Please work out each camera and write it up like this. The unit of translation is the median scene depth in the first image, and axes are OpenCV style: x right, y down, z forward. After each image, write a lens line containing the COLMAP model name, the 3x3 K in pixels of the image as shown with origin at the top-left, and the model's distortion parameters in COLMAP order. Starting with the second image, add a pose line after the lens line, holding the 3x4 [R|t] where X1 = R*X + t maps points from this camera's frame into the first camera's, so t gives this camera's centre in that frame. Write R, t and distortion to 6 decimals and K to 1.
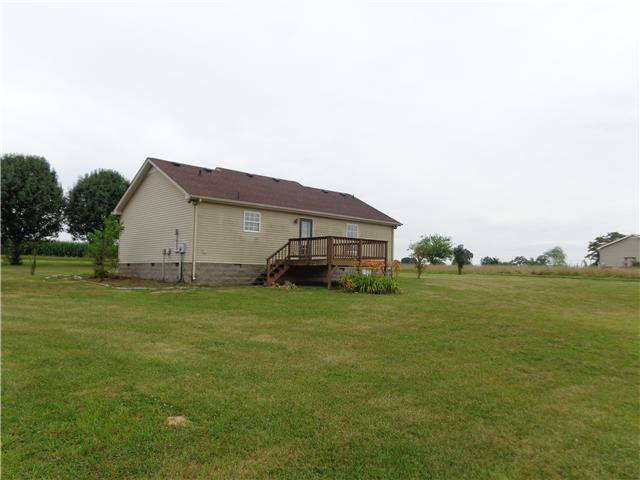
lens RADIAL K [[483.1, 0, 318.4], [0, 483.1, 240.7], [0, 0, 1]] dist [0.004925, 0.014997]
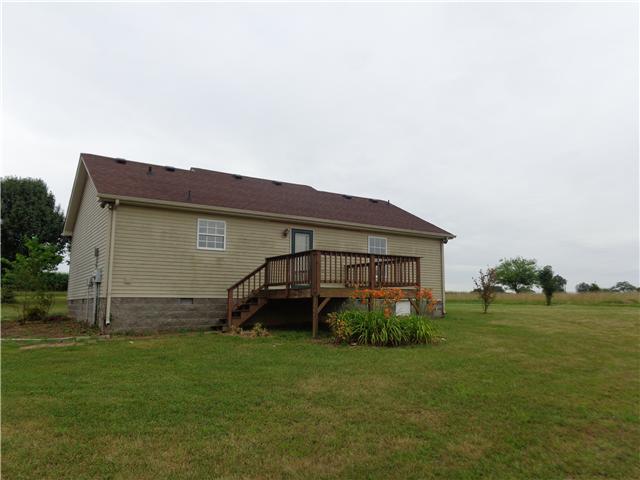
lens RADIAL K [[483.1, 0, 321.9], [0, 483.1, 236.6], [0, 0, 1]] dist [0.004925, 0.014997]
pose [[0.987523, -0.037535, -0.152936, 0.109387], [0.026411, 0.996899, -0.074130, 0.016744], [0.155244, 0.069166, 0.985452, 0.336825]]
